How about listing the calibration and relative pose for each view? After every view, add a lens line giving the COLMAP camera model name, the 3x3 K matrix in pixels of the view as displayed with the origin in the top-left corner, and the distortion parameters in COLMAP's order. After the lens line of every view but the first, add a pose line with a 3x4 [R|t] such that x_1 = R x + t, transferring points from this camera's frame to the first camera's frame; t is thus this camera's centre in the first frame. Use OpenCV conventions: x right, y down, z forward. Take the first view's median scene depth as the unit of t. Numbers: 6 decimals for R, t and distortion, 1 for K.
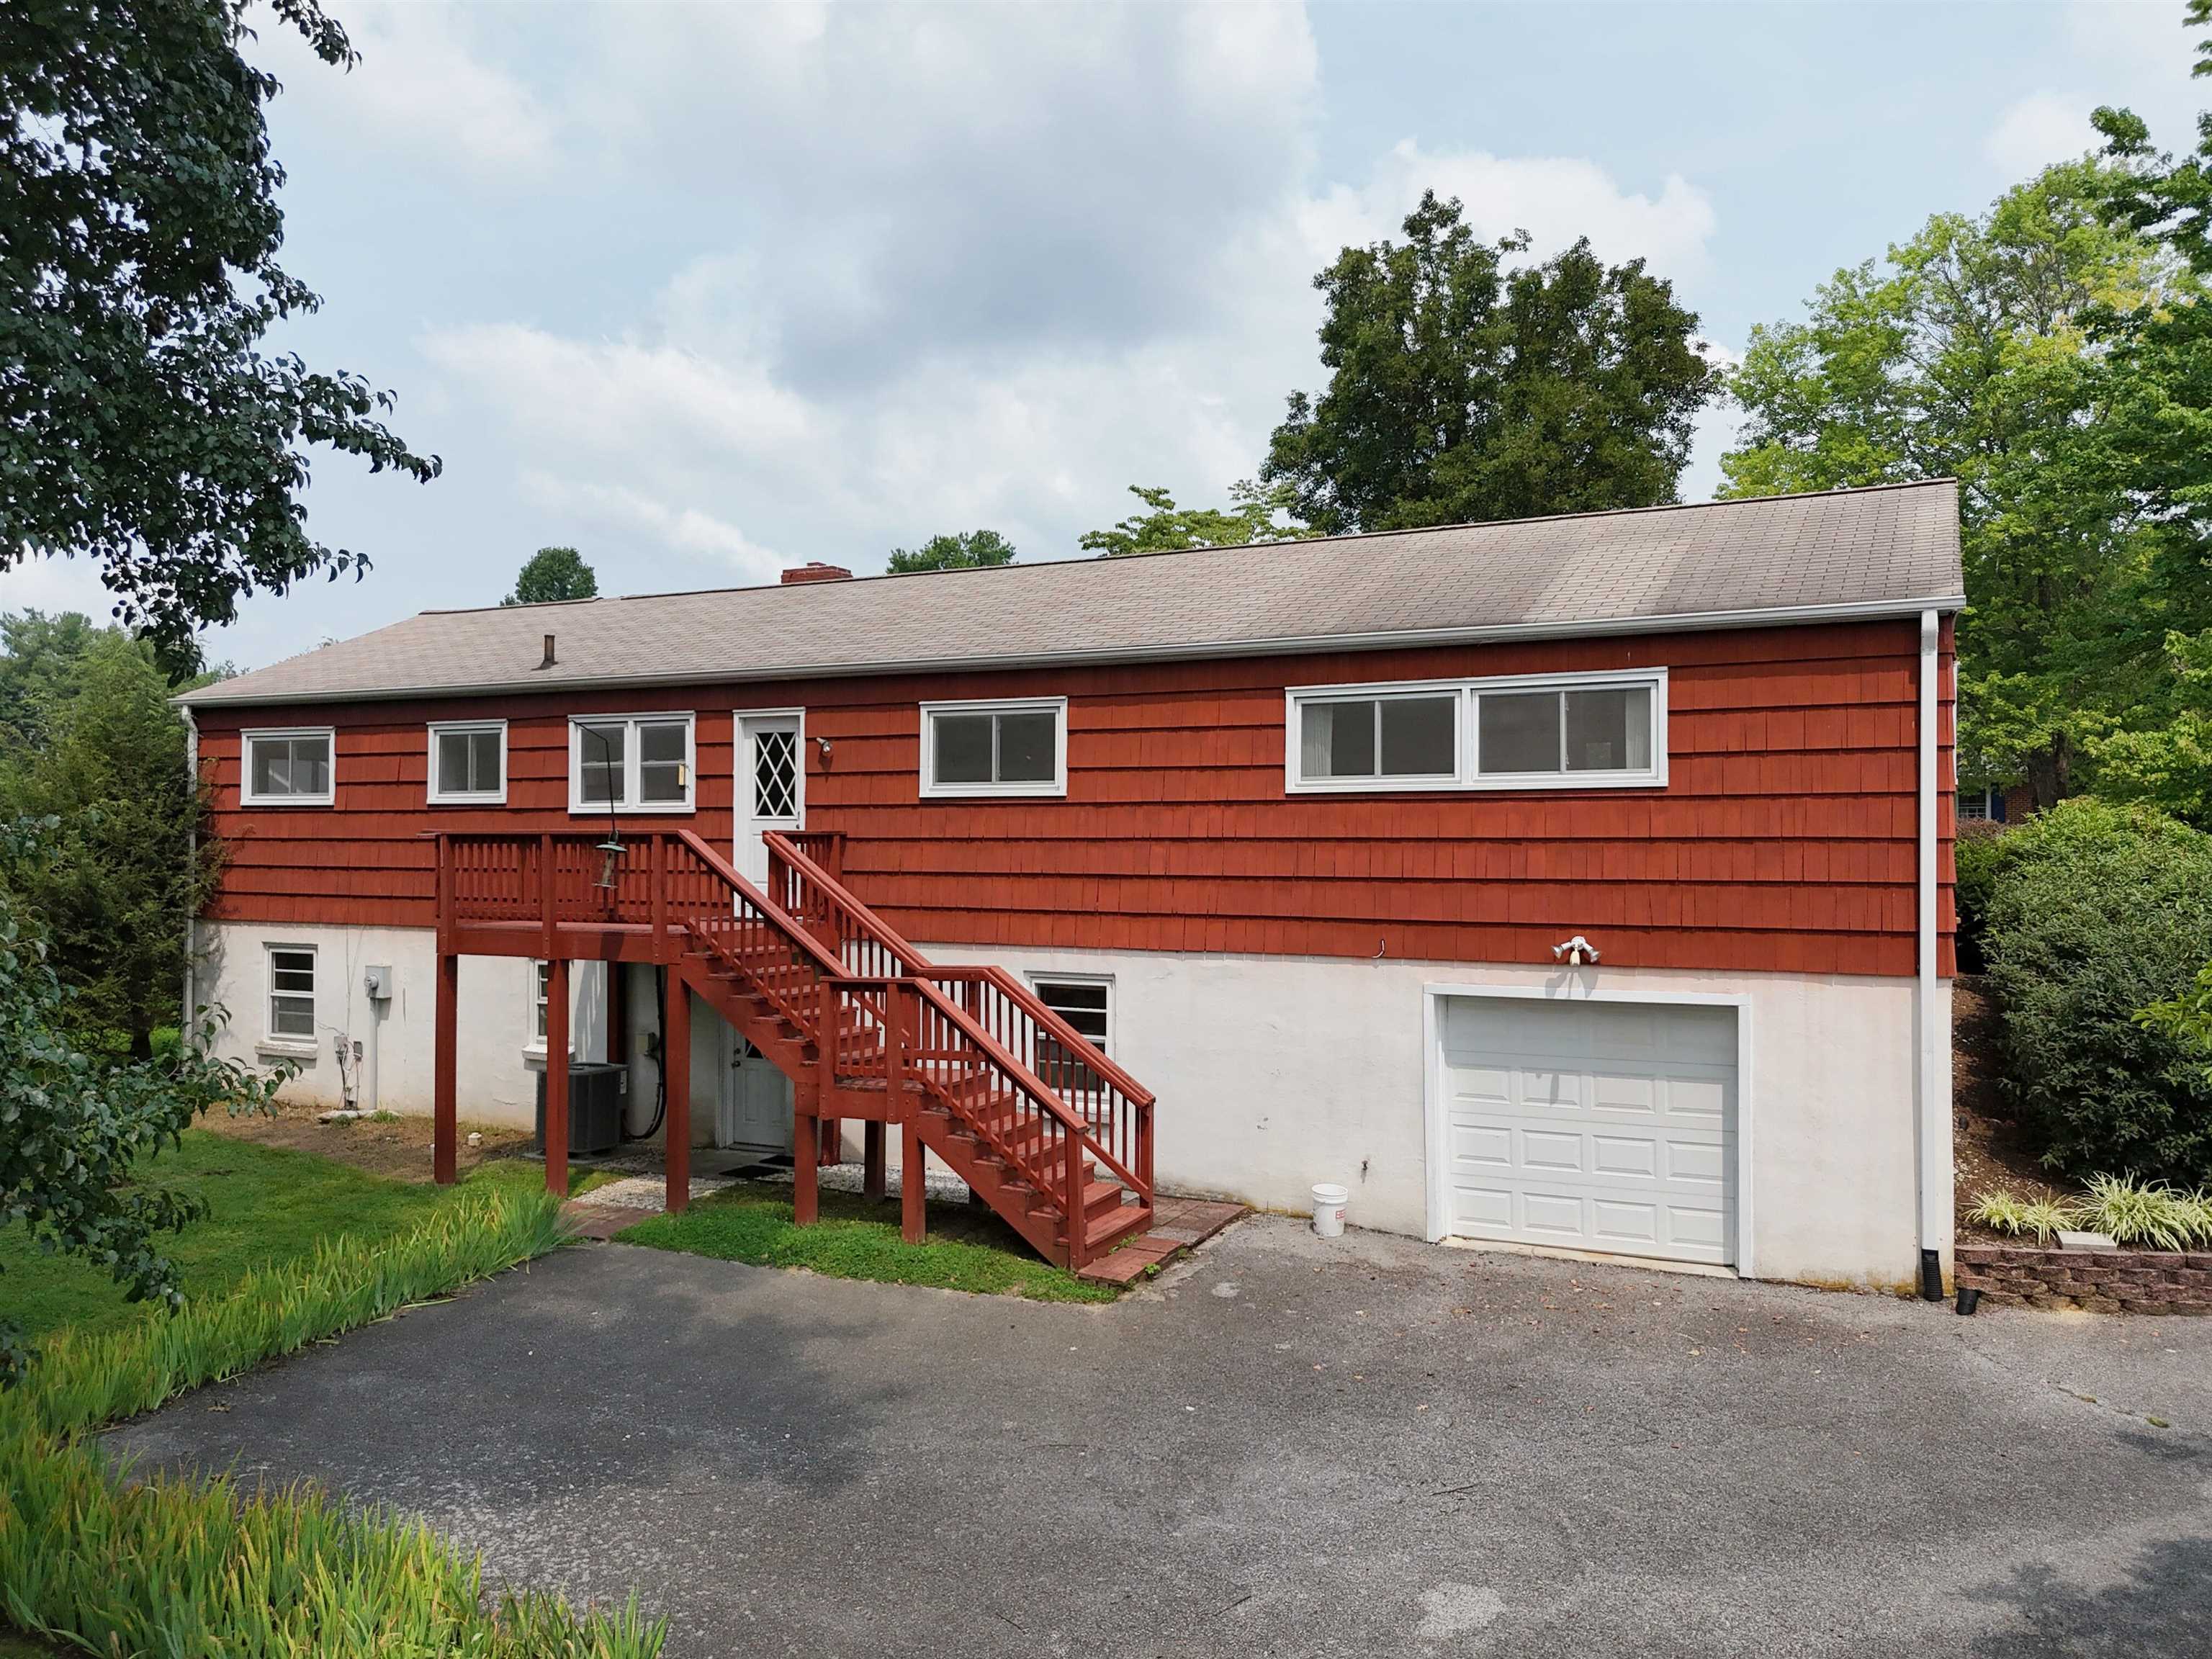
lens RADIAL K [[1402.7, 0, 1106.0], [0, 1402.7, 829.5], [0, 0, 1]] dist [0.054662, -0.034114]
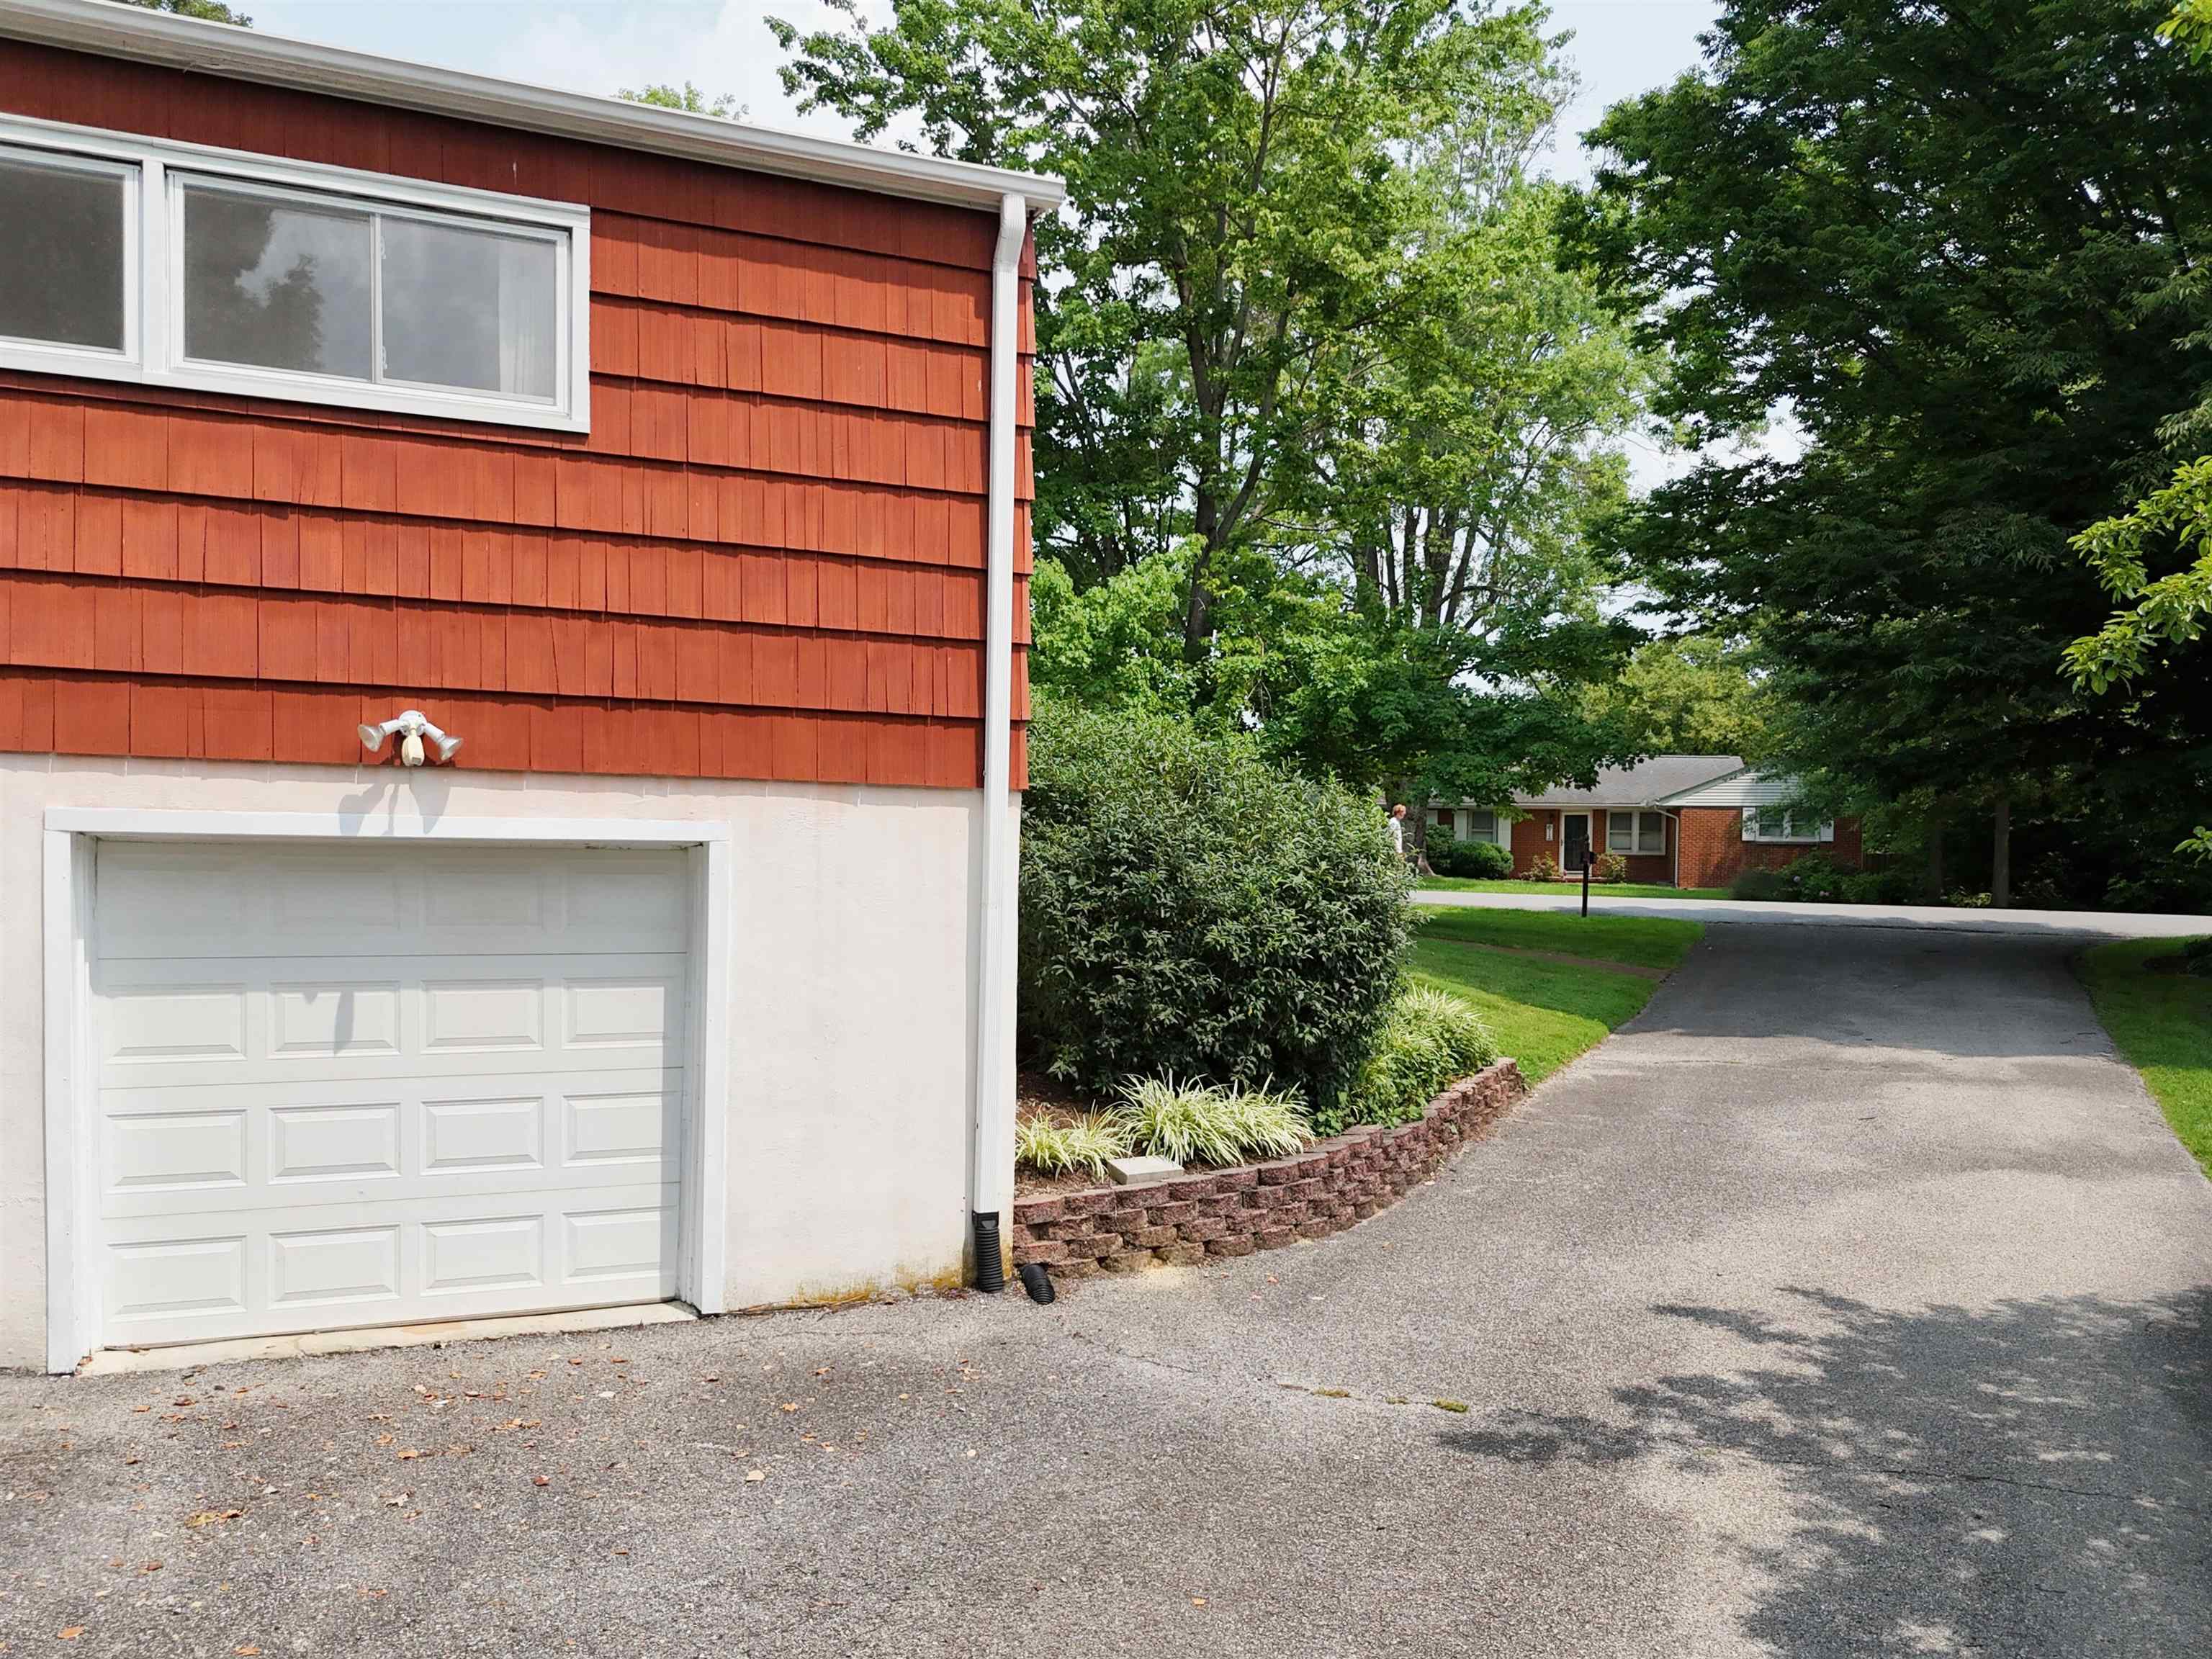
lens RADIAL K [[1700.1, 0, 1104.9], [0, 1700.1, 929.9], [0, 0, 1]] dist [0.065337, -0.083628]
pose [[0.646921, -0.010420, 0.762486, 0.029354], [-0.050401, 0.997136, 0.056389, 0.107158], [-0.760890, -0.074909, 0.644543, 0.417528]]
